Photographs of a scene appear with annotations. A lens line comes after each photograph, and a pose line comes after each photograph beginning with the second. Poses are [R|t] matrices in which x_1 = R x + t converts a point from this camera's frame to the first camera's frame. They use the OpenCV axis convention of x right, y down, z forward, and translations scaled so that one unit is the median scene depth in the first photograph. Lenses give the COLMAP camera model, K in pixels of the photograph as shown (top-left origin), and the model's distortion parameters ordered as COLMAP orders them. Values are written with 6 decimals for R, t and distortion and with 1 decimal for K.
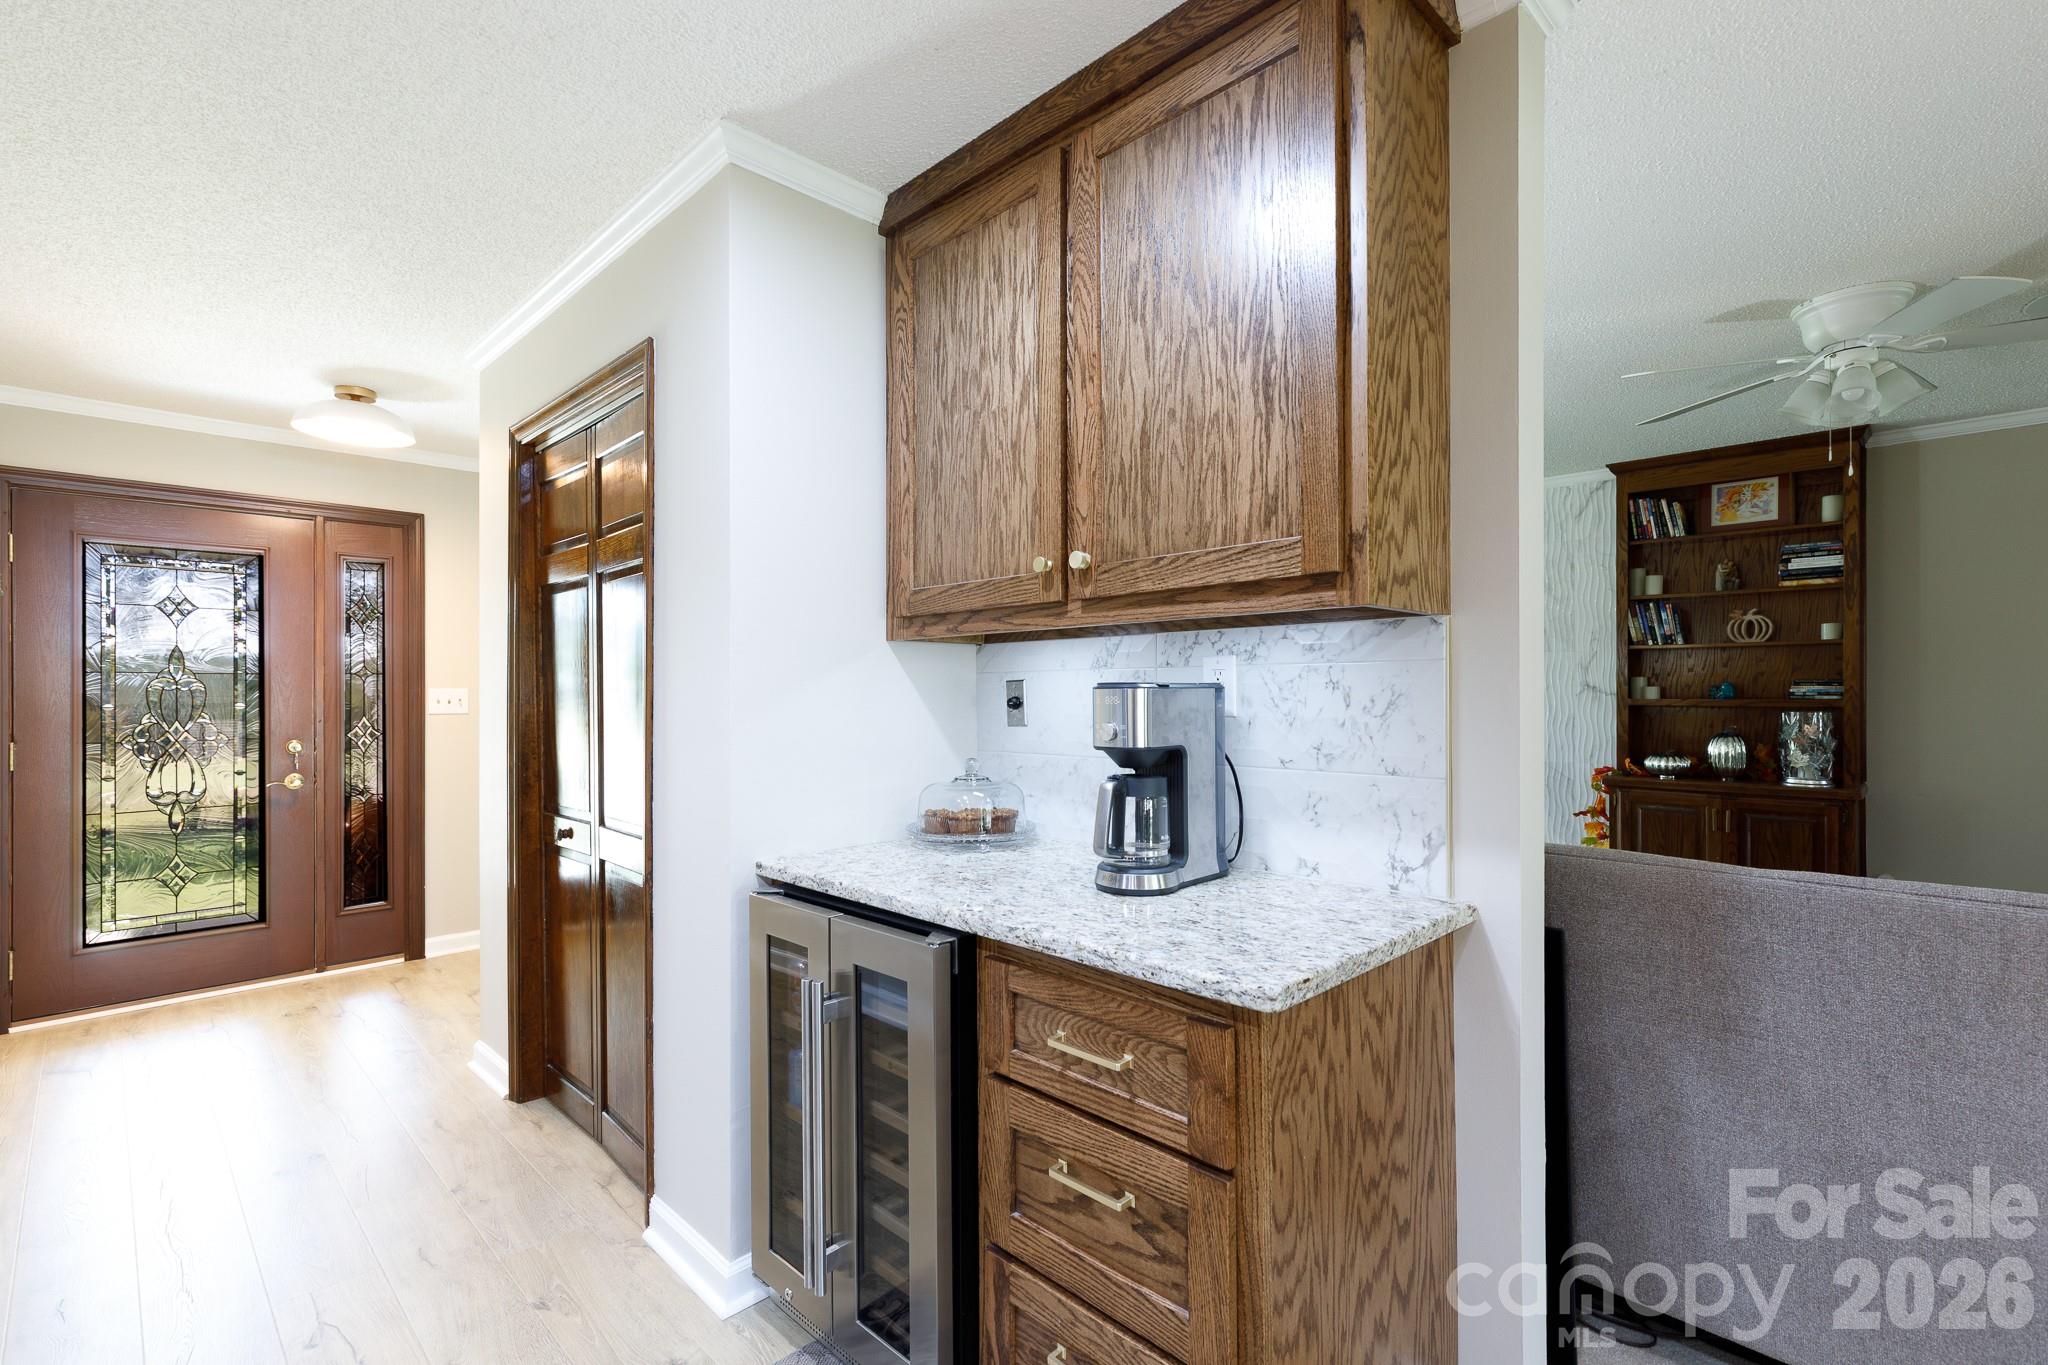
lens RADIAL K [[917.4, 0, 1024.0], [0, 917.4, 682.5], [0, 0, 1]] dist [0.012374, -0.004259]
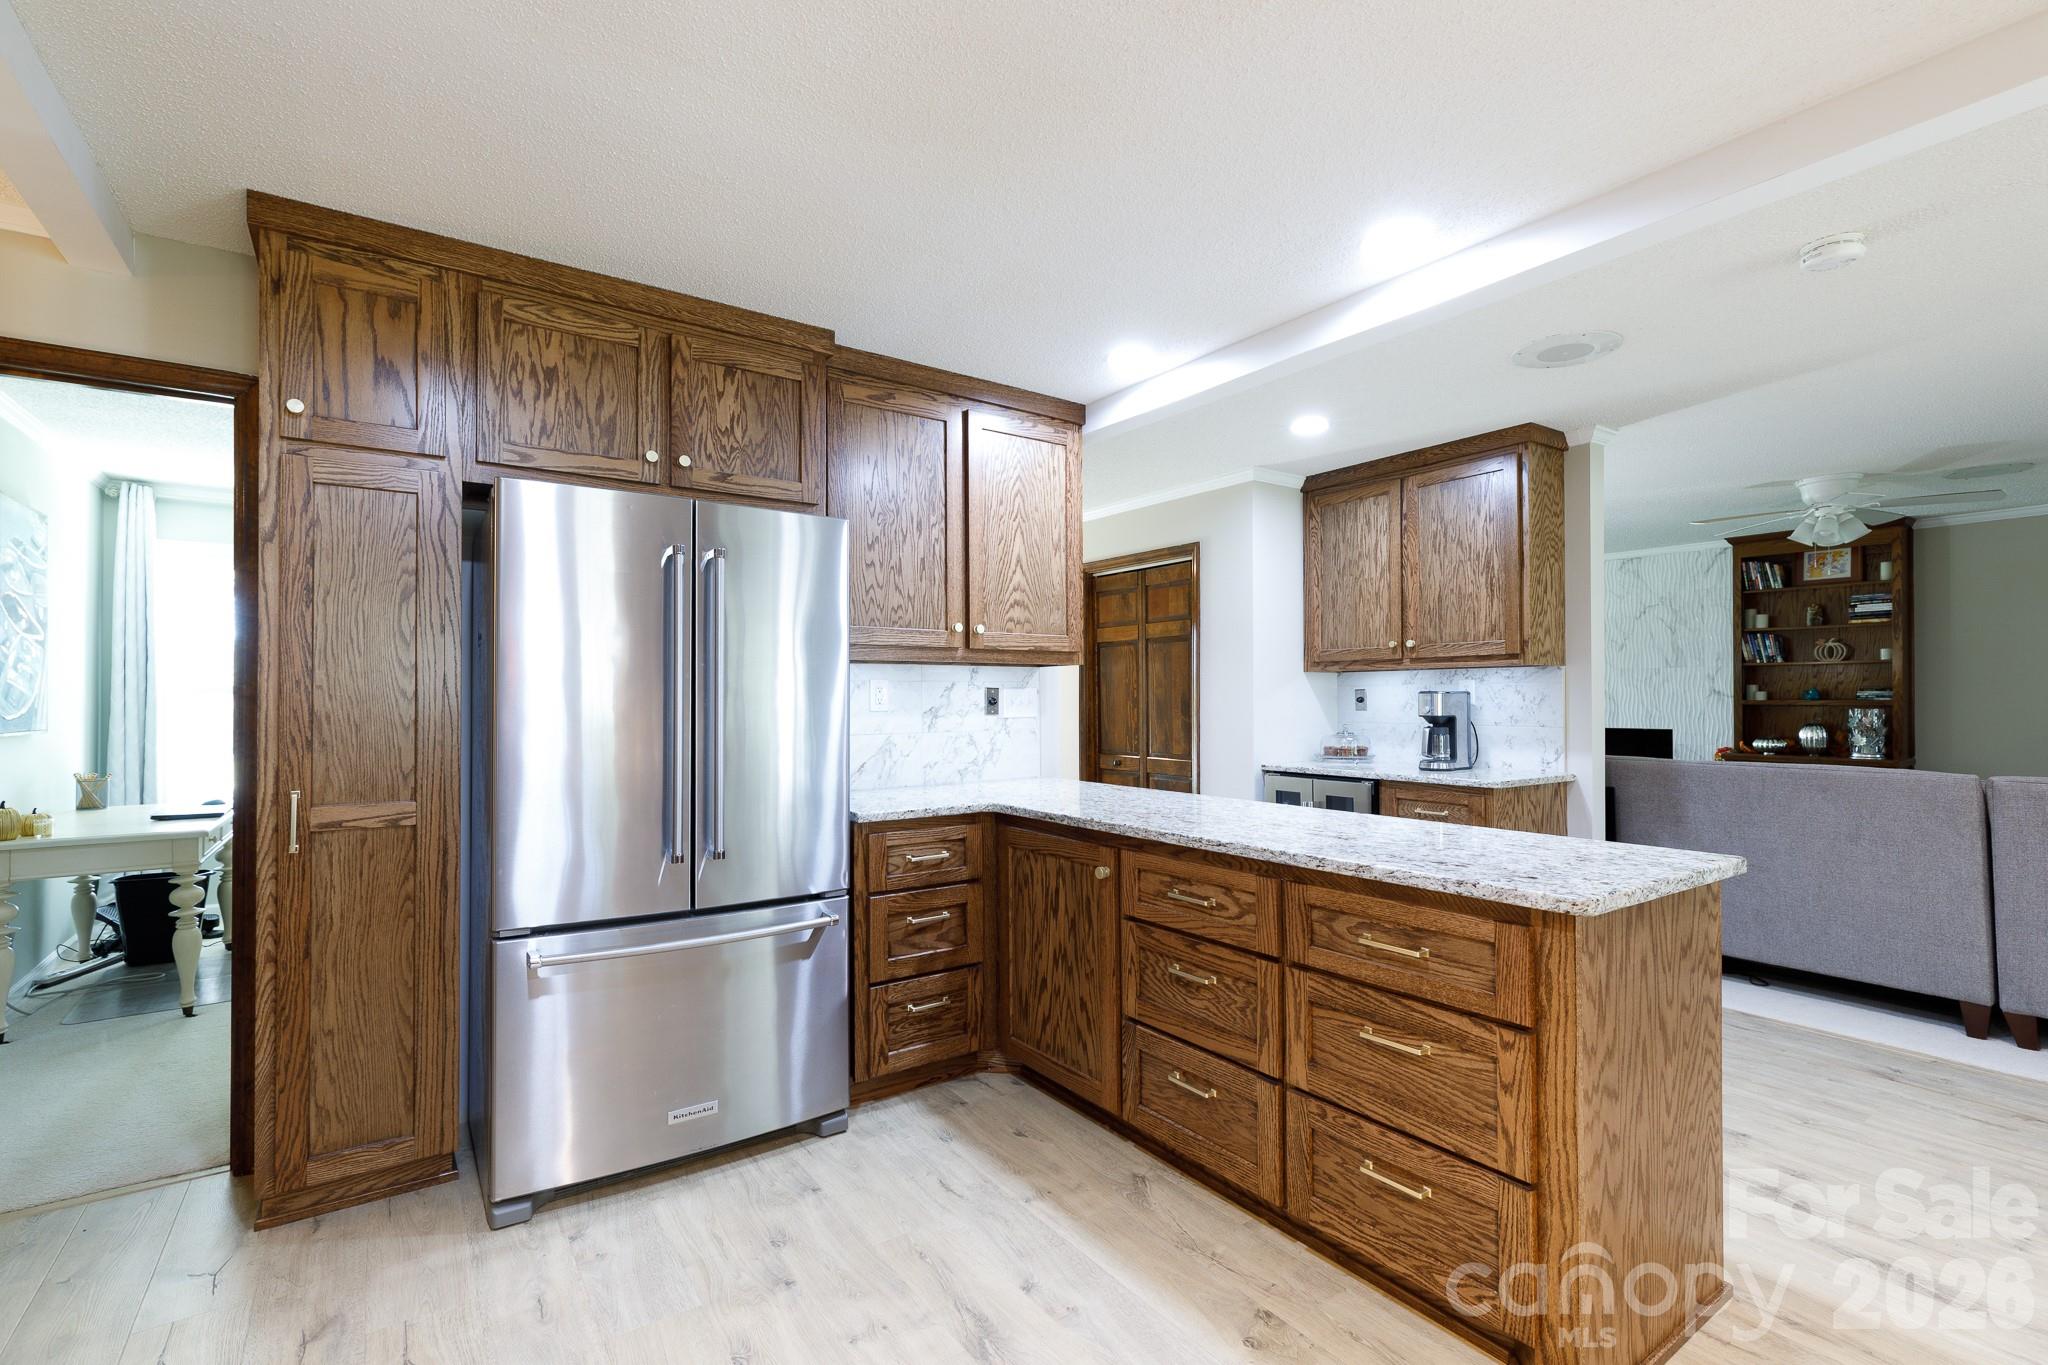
lens RADIAL K [[917.4, 0, 1024.0], [0, 917.4, 682.5], [0, 0, 1]] dist [0.012374, -0.004259]
pose [[0.984780, -0.001705, -0.173797, -0.450941], [0.001083, 0.999993, -0.003673, -0.012732], [0.173802, 0.003429, 0.984775, -1.389711]]
